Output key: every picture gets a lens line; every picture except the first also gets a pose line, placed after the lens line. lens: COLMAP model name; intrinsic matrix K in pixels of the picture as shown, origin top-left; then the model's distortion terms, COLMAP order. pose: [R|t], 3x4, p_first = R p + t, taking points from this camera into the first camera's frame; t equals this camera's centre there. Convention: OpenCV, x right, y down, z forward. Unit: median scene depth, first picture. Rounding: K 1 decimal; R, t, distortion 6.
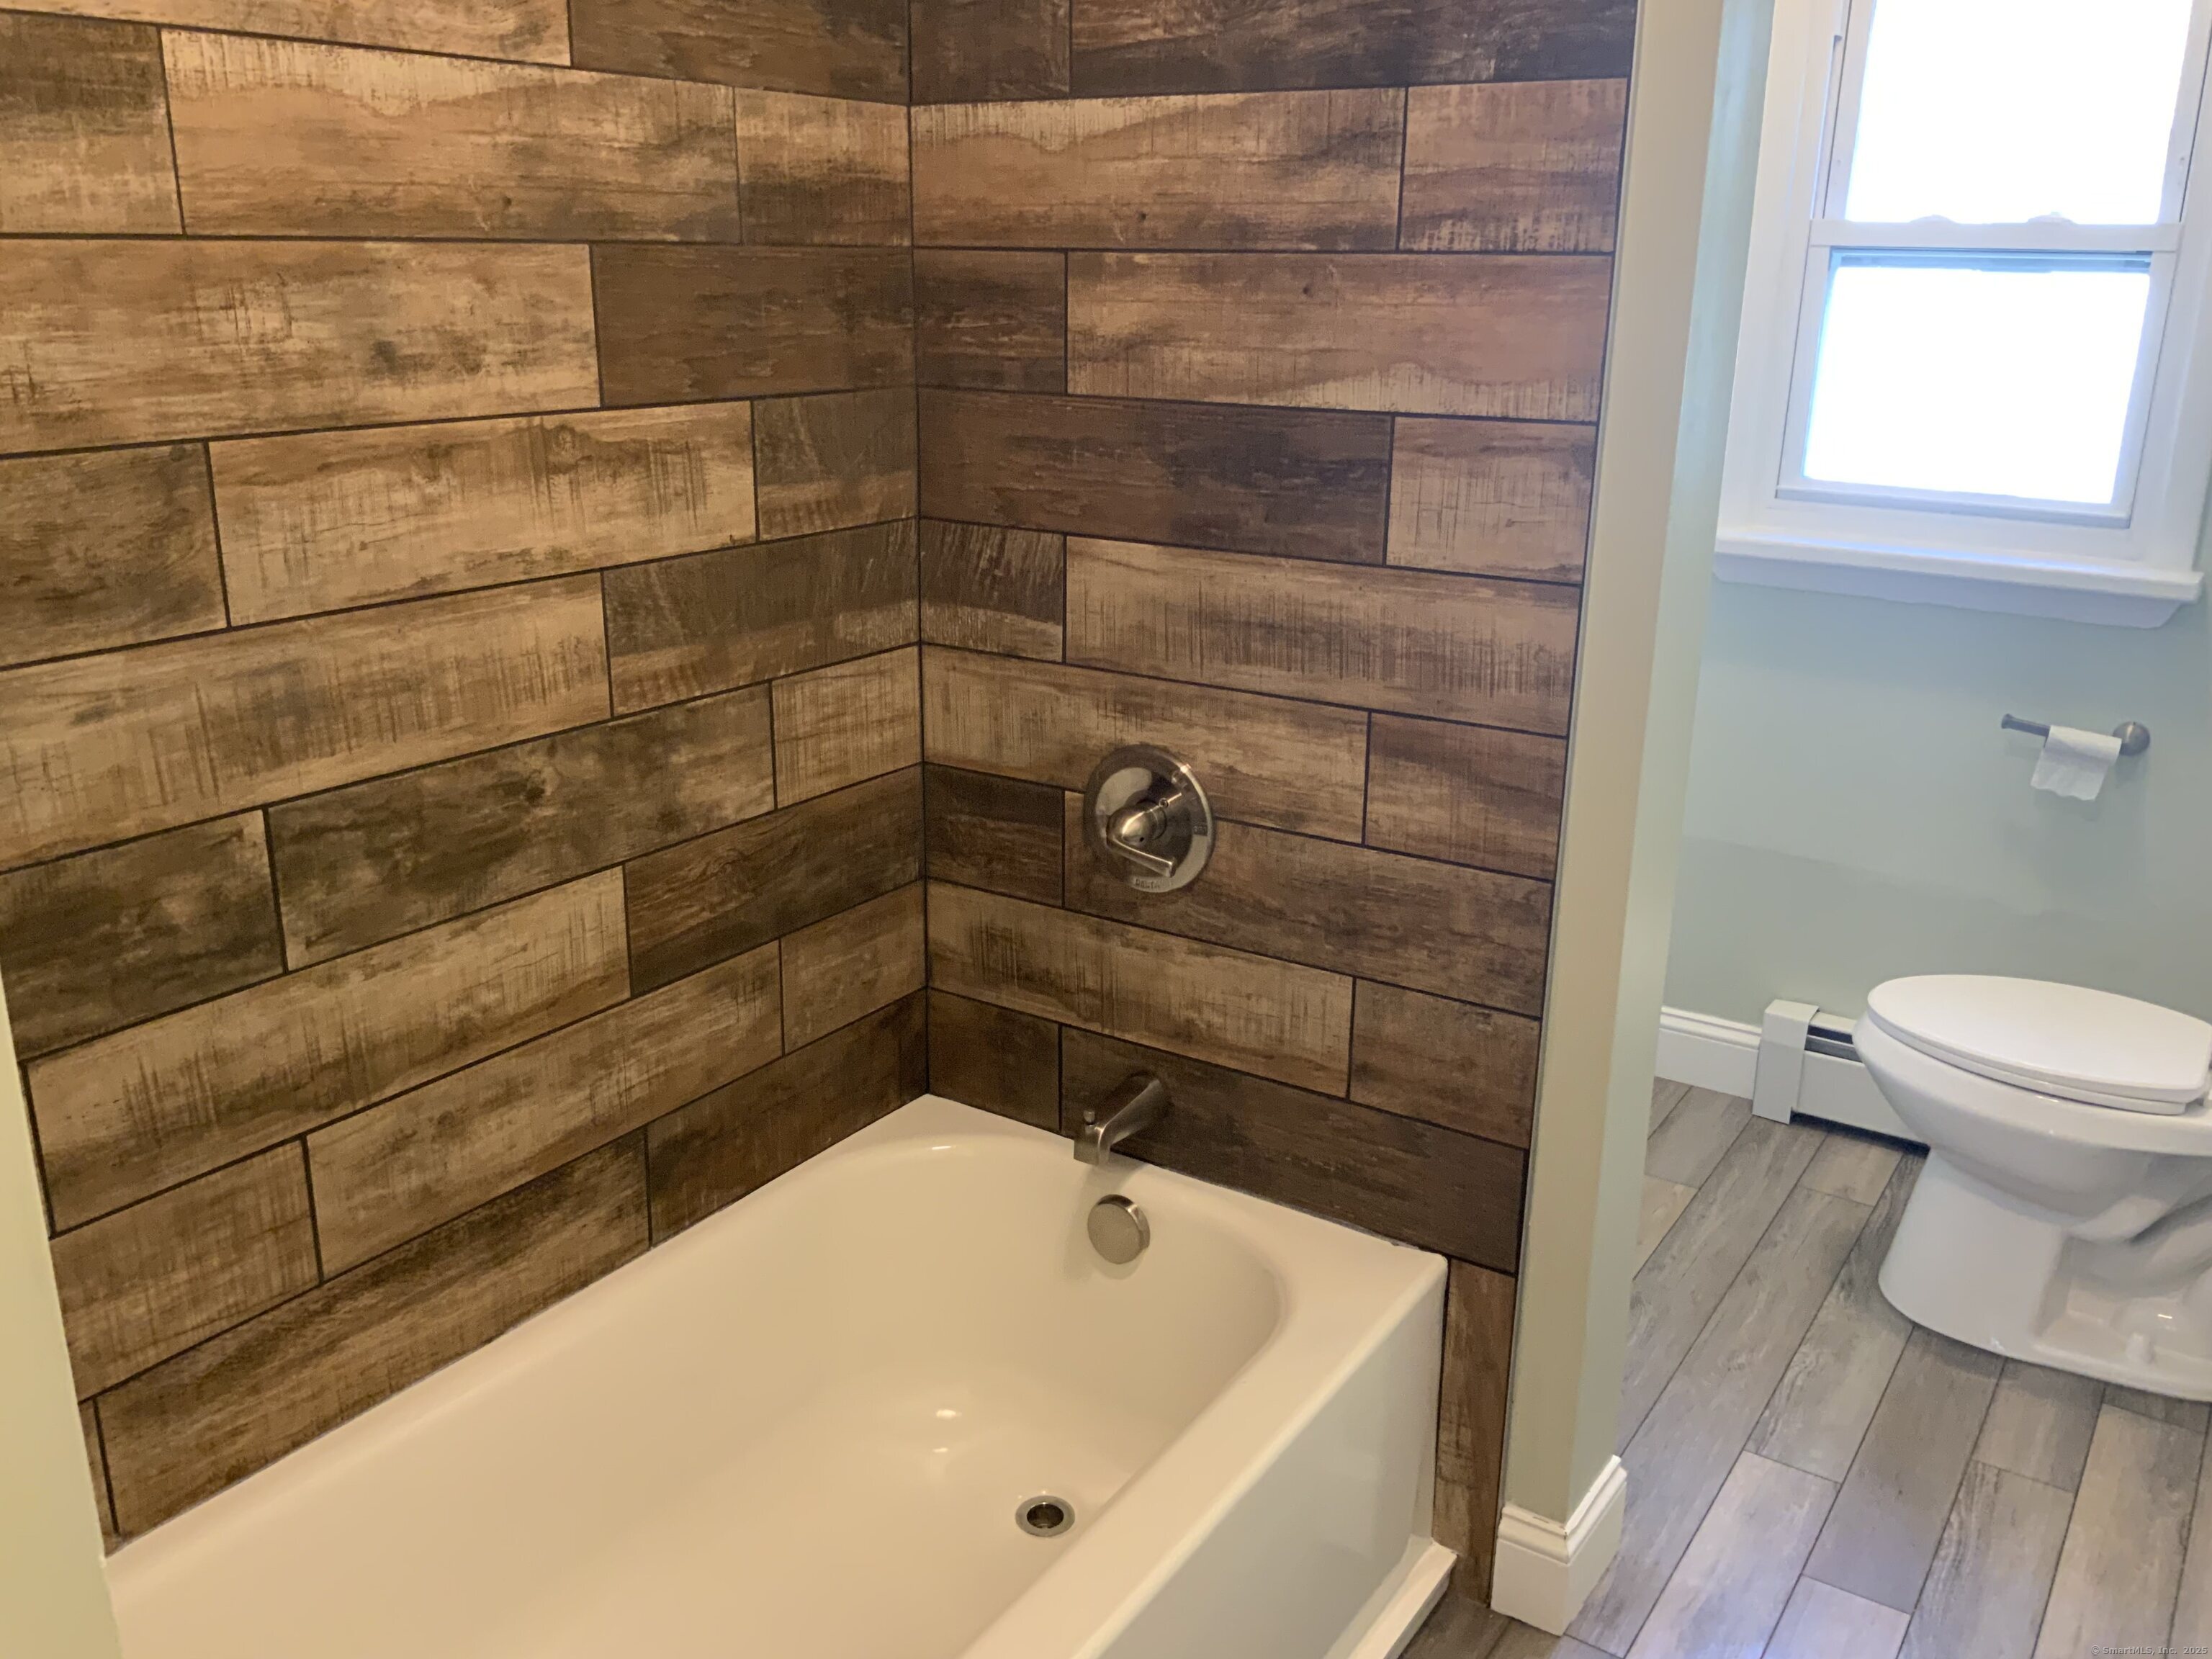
lens RADIAL K [[1856.4, 0, 1106.0], [0, 1856.4, 829.5], [0, 0, 1]] dist [0.083626, -0.114842]
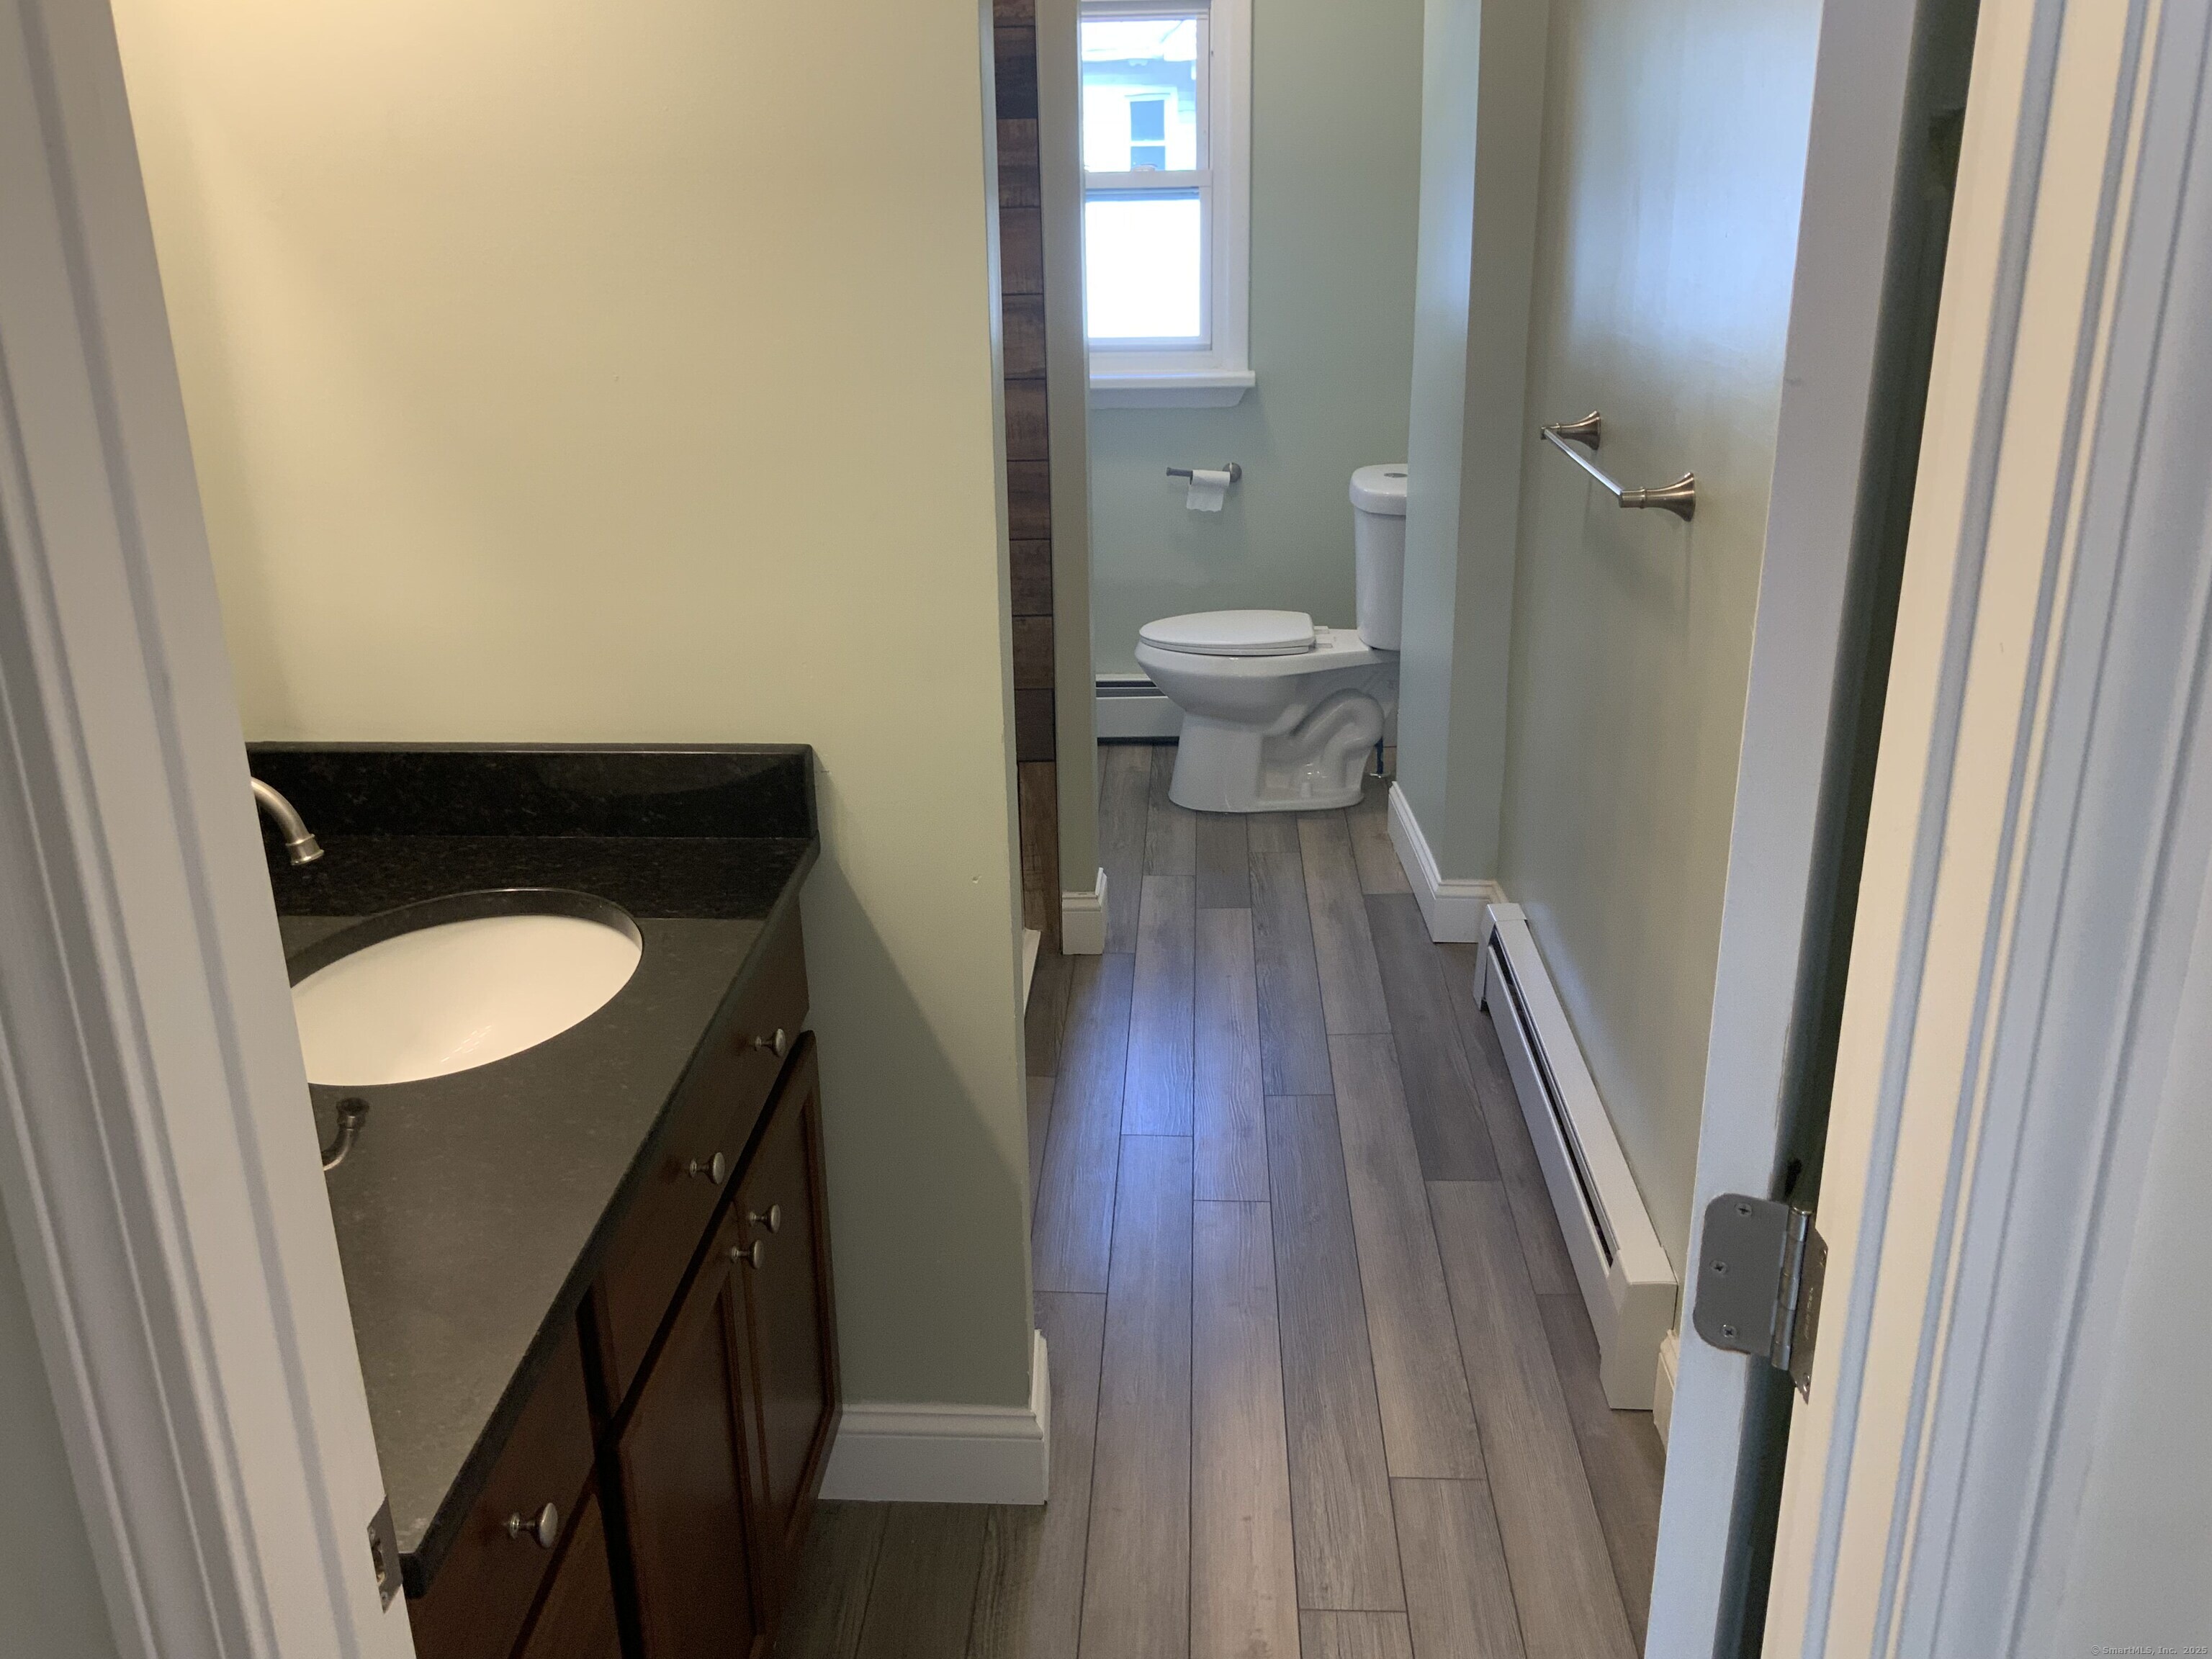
lens RADIAL K [[1856.4, 0, 1106.0], [0, 1856.4, 829.5], [0, 0, 1]] dist [0.083626, -0.114842]
pose [[0.861015, -0.198444, 0.468266, -0.502906], [0.179798, 0.980048, 0.084729, 0.127908], [-0.475737, 0.011240, 0.879516, -0.532479]]
